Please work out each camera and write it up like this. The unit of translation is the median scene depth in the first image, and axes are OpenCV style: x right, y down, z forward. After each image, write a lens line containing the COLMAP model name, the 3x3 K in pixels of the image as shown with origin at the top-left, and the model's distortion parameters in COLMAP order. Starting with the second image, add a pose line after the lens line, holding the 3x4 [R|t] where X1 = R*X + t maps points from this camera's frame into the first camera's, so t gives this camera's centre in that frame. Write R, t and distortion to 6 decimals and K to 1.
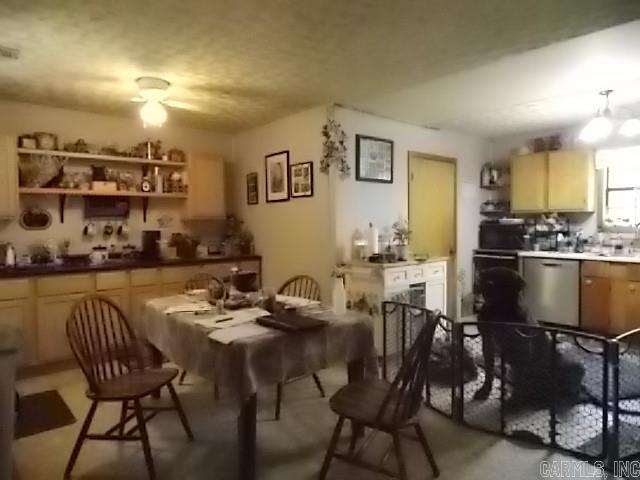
lens RADIAL K [[425.5, 0, 321.6], [0, 425.5, 236.7], [0, 0, 1]] dist [0.007430, -0.006327]
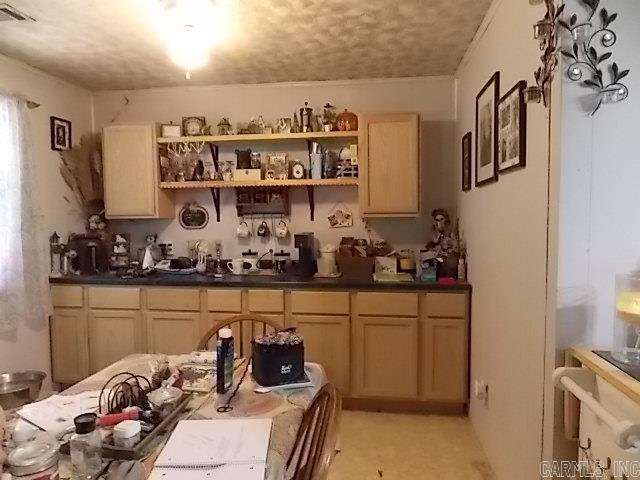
lens RADIAL K [[425.5, 0, 320.2], [0, 425.5, 237.2], [0, 0, 1]] dist [0.007430, -0.006327]
pose [[0.654133, 0.046730, -0.754934, 0.156398], [-0.024822, 0.998878, 0.040322, -0.037490], [0.755972, -0.007637, 0.654560, 0.560457]]
